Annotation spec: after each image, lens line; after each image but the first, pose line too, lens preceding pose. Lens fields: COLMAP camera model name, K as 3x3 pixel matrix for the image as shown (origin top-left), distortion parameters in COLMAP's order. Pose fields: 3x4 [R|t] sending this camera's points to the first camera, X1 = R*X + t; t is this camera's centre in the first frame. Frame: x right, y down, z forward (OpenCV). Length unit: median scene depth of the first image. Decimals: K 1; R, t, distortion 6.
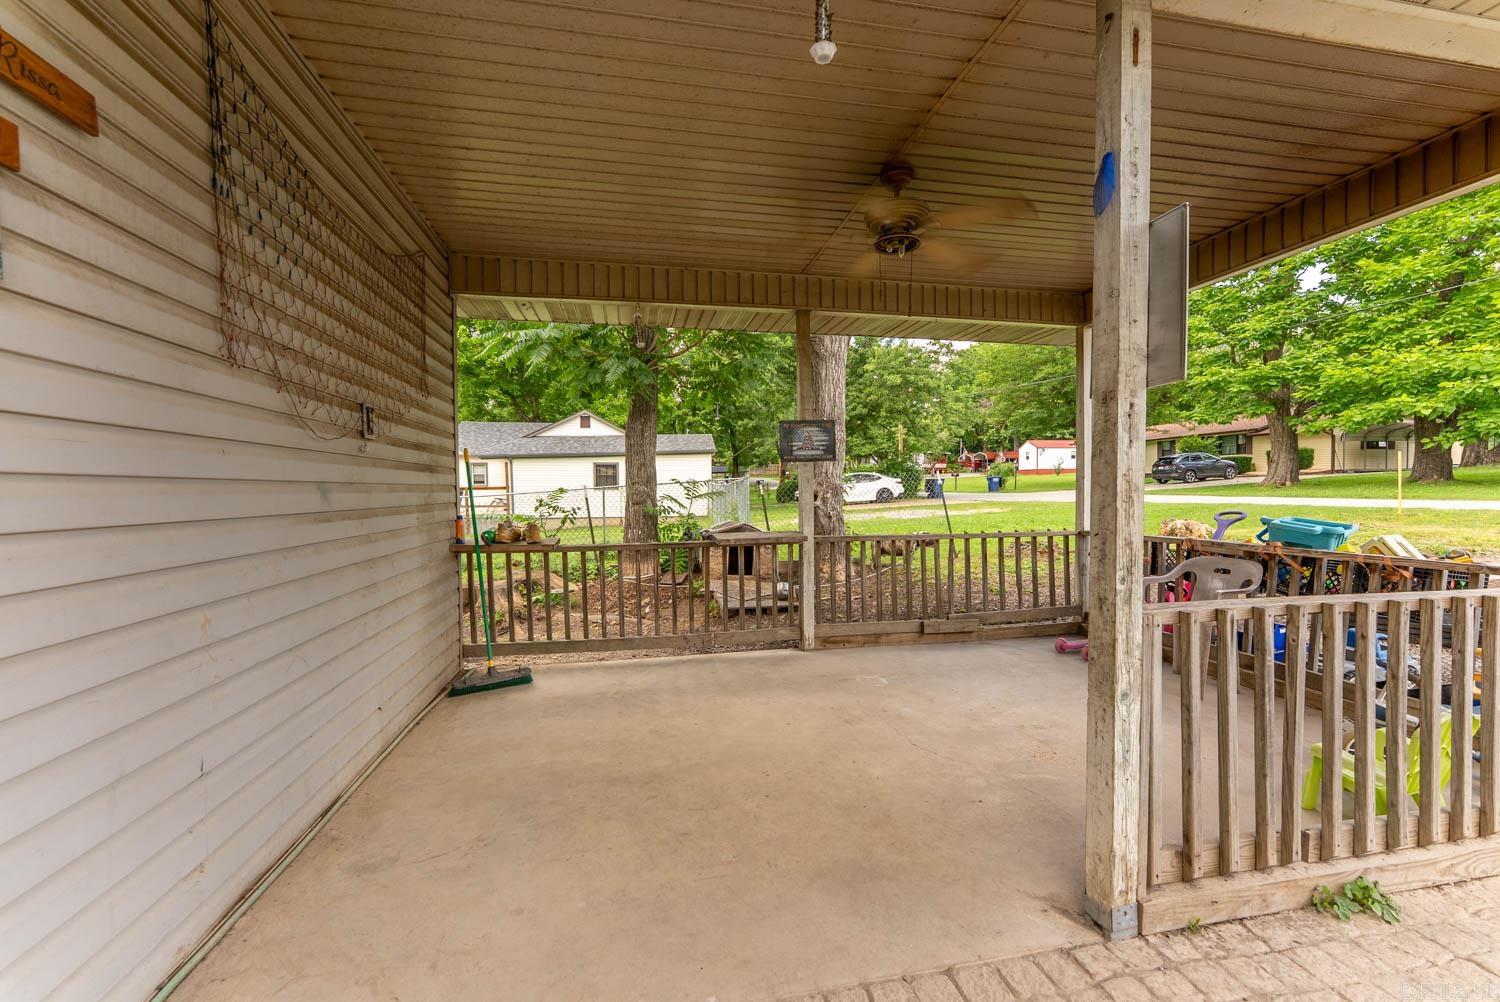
lens RADIAL K [[599.8, 0, 746.0], [0, 599.8, 495.2], [0, 0, 1]] dist [-0.001285, -0.000328]
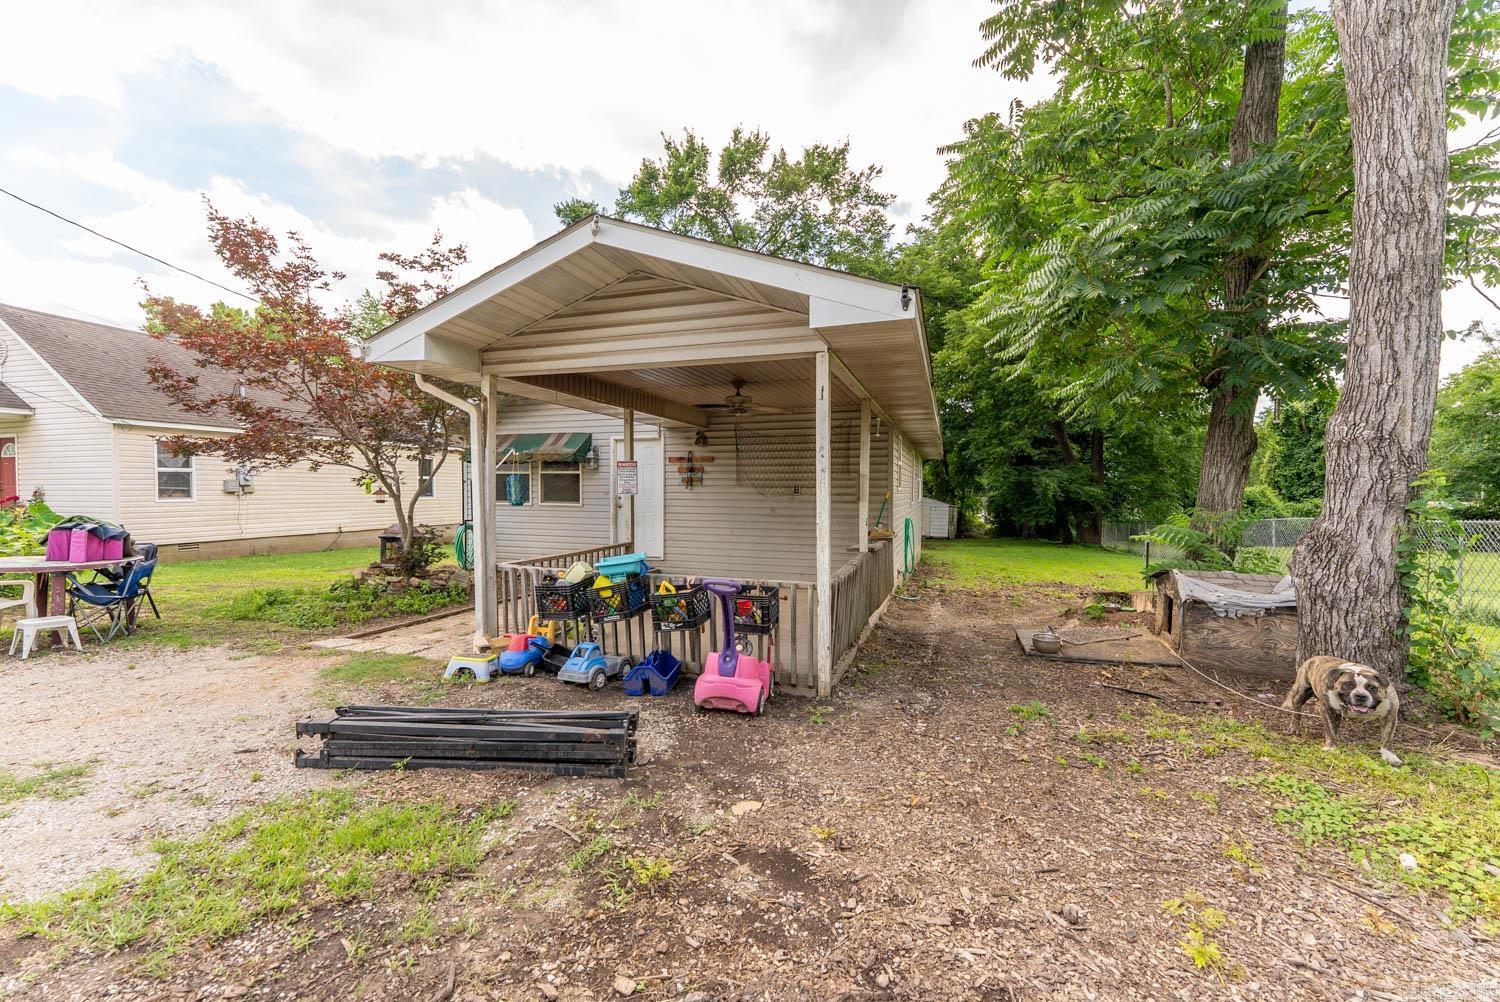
lens RADIAL K [[599.8, 0, 747.5], [0, 599.8, 502.6], [0, 0, 1]] dist [-0.001285, -0.000328]
pose [[-0.491268, 0.028003, -0.870558, 0.321263], [-0.008473, 0.999282, 0.036925, -0.022595], [0.870967, 0.025517, -0.490678, 0.311653]]
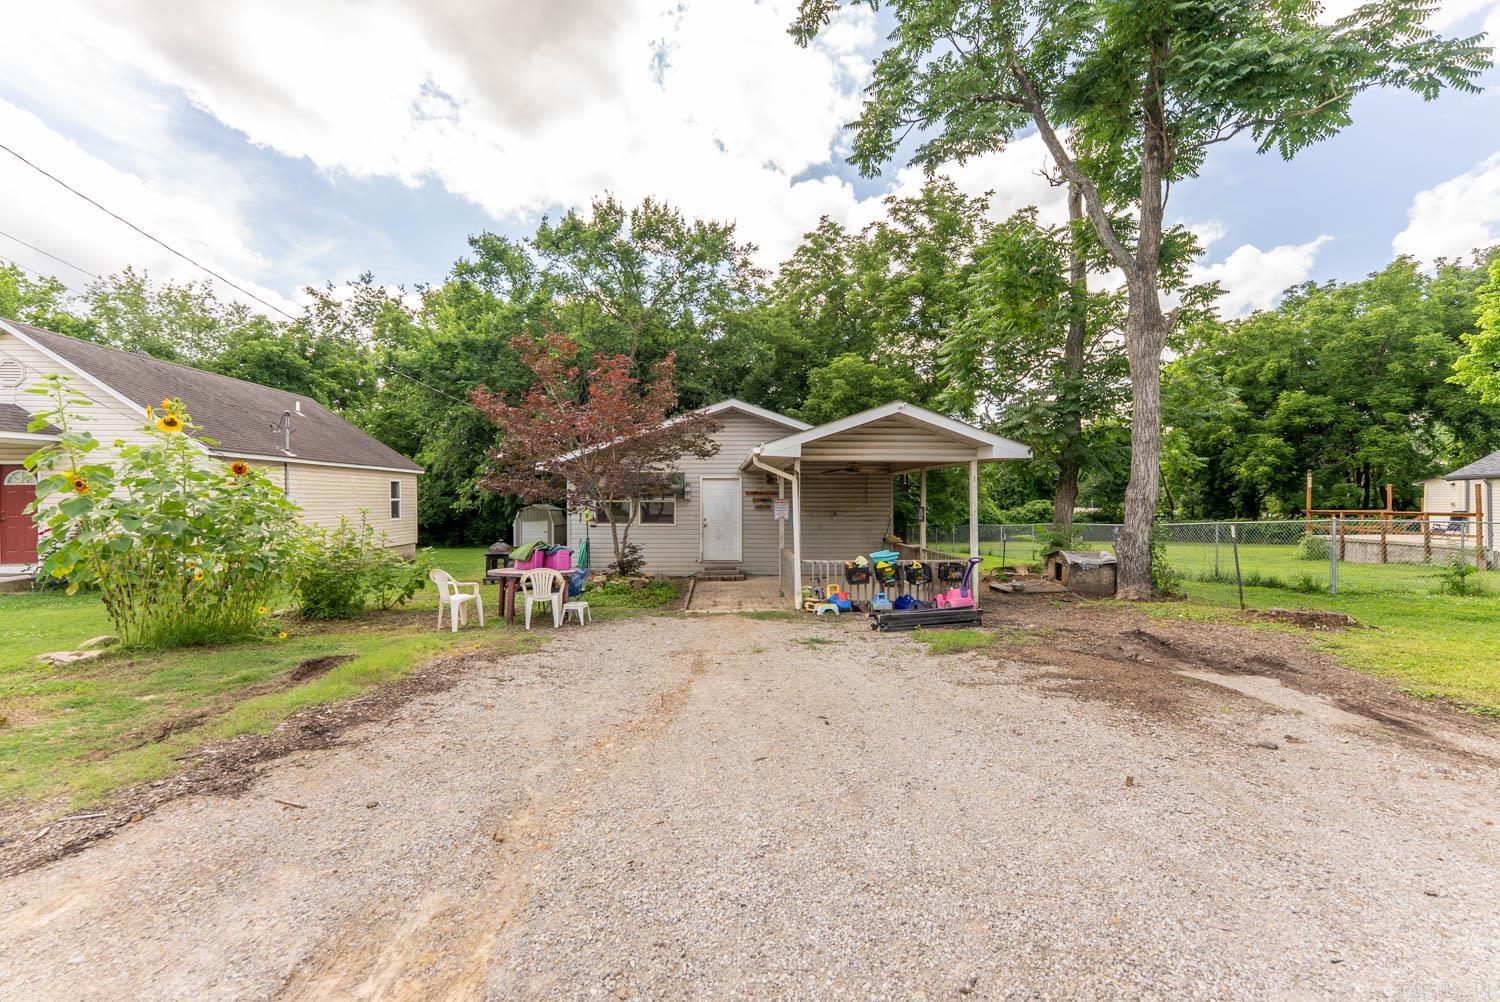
lens RADIAL K [[599.8, 0, 746.4], [0, 599.8, 502.1], [0, 0, 1]] dist [-0.001285, -0.000328]
pose [[-0.139641, 0.015801, -0.990076, 0.624648], [-0.009081, 0.999810, 0.017237, -0.040072], [0.990161, 0.011397, -0.139471, 0.122732]]
